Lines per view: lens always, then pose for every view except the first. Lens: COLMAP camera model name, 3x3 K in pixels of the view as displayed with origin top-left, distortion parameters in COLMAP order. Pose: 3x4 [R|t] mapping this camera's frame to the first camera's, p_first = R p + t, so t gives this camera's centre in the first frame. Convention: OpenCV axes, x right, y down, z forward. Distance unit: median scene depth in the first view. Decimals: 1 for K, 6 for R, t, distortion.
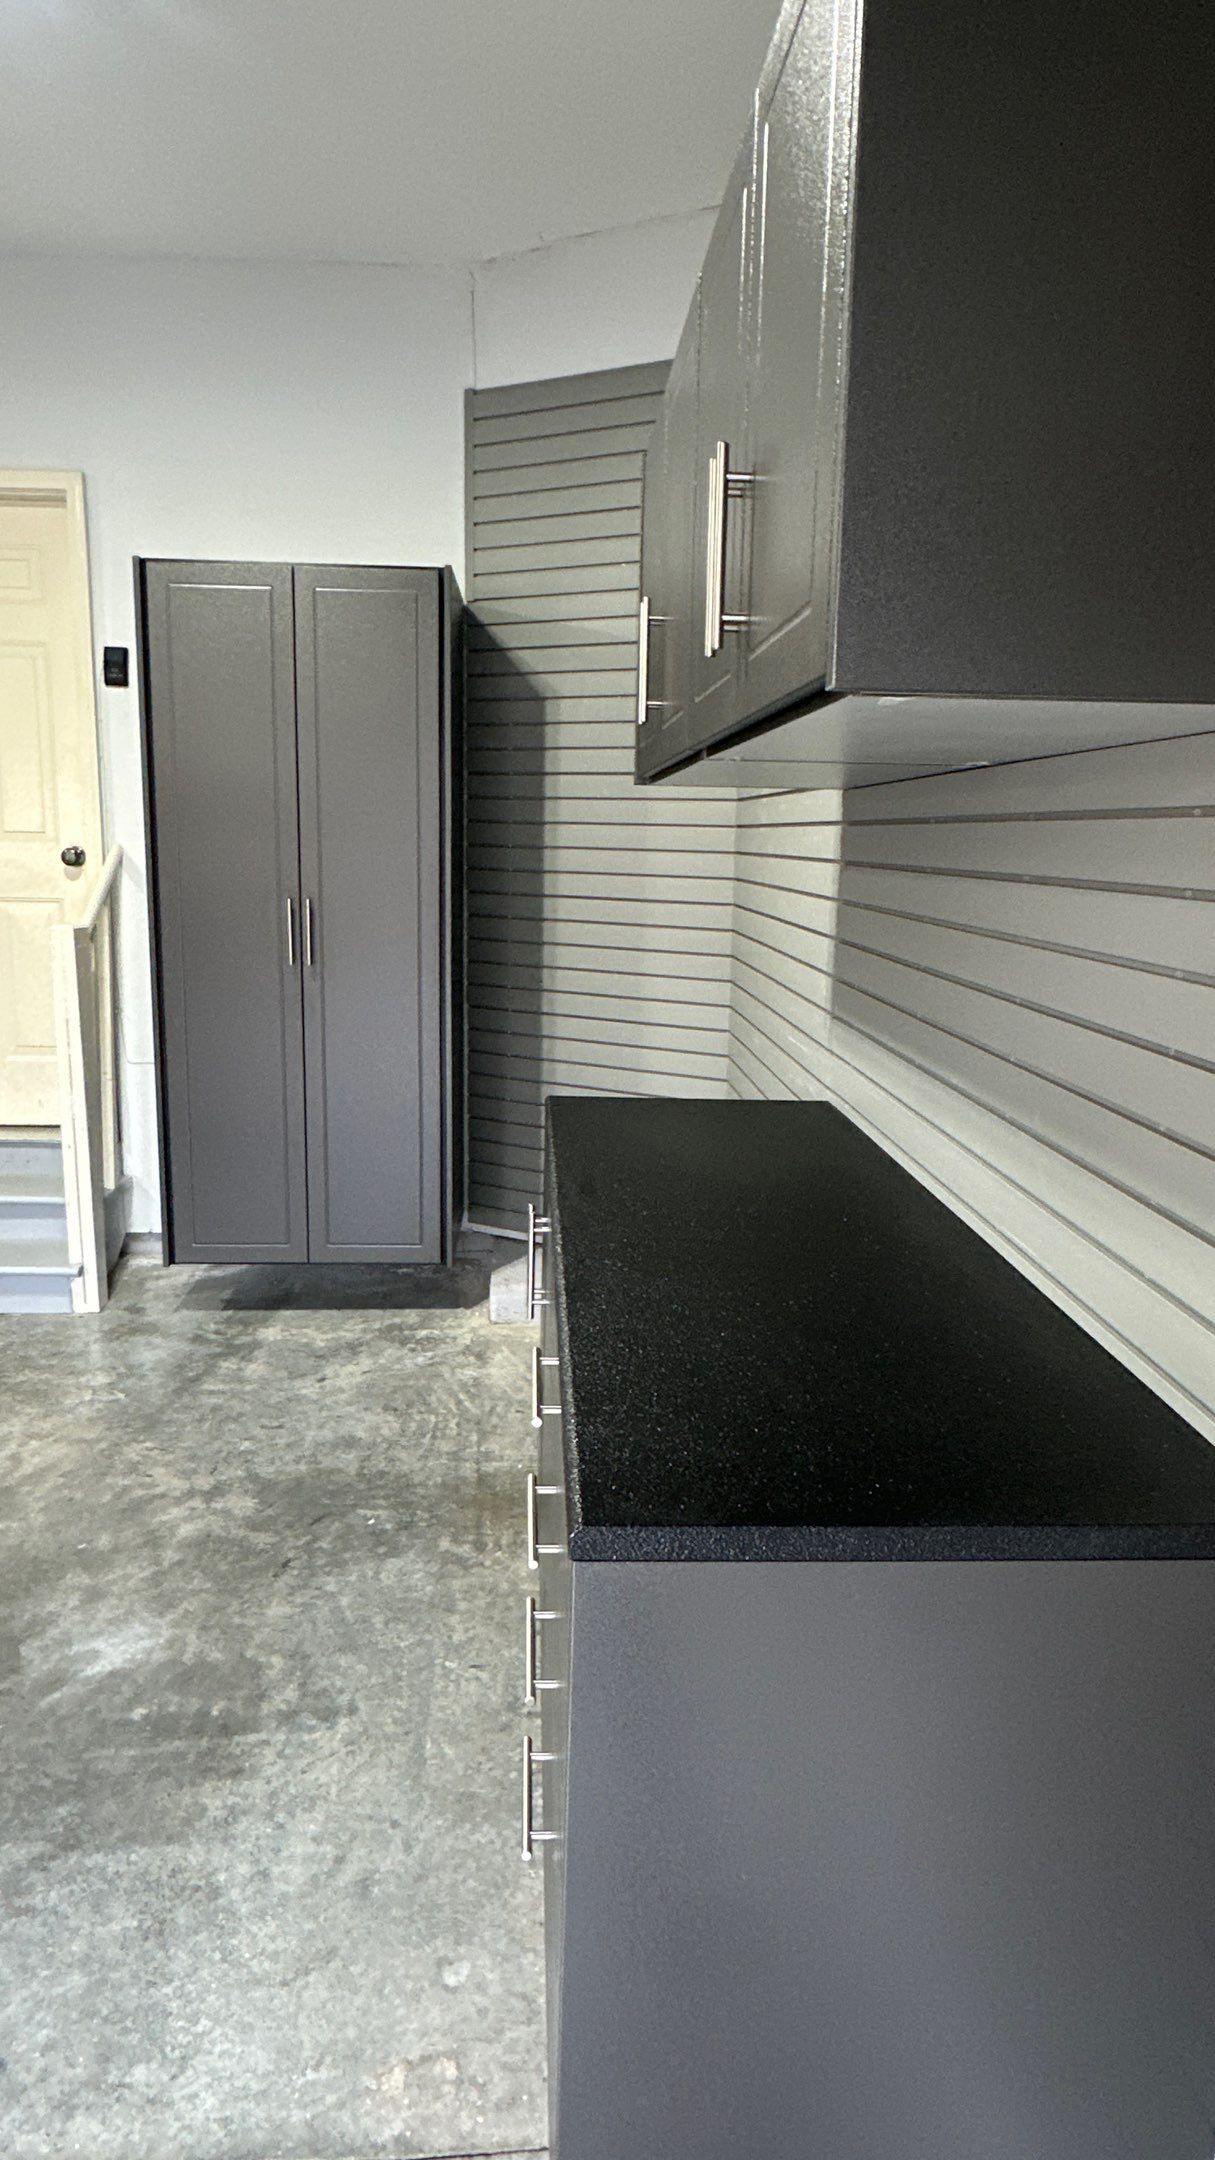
lens RADIAL K [[1300.7, 0, 605.8], [0, 1300.7, 1084.7], [0, 0, 1]] dist [-0.004202, 0.002697]
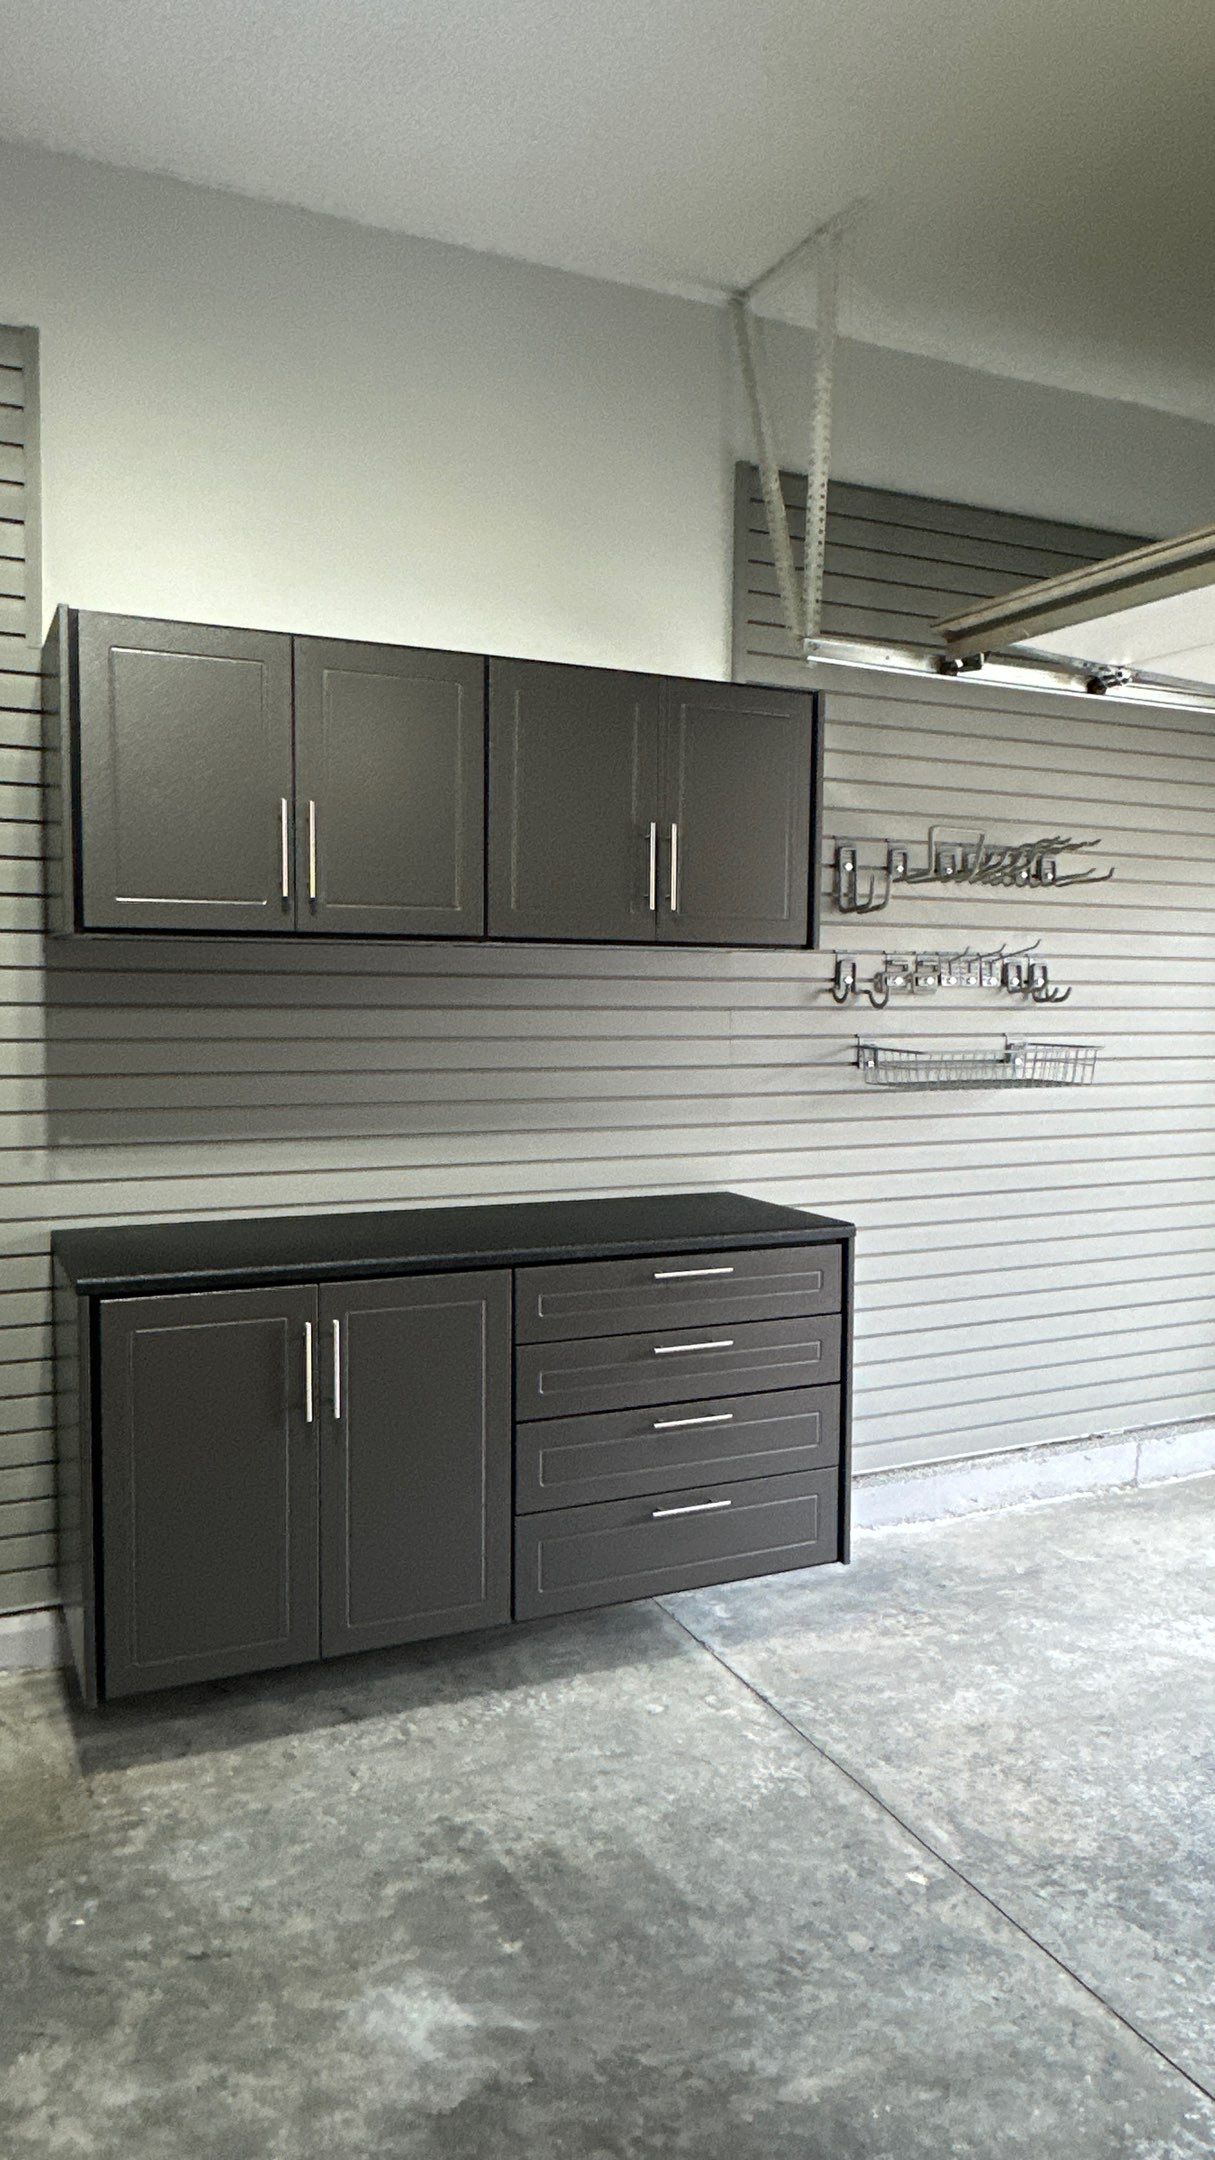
lens RADIAL K [[1444.0, 0, 605.2], [0, 1444.0, 1082.0], [0, 0, 1]] dist [-0.004827, 0.004749]
pose [[-0.371361, -0.088330, 0.924278, -0.837966], [0.155048, 0.975587, 0.155530, -0.170889], [-0.915451, 0.201065, -0.348599, 0.772848]]
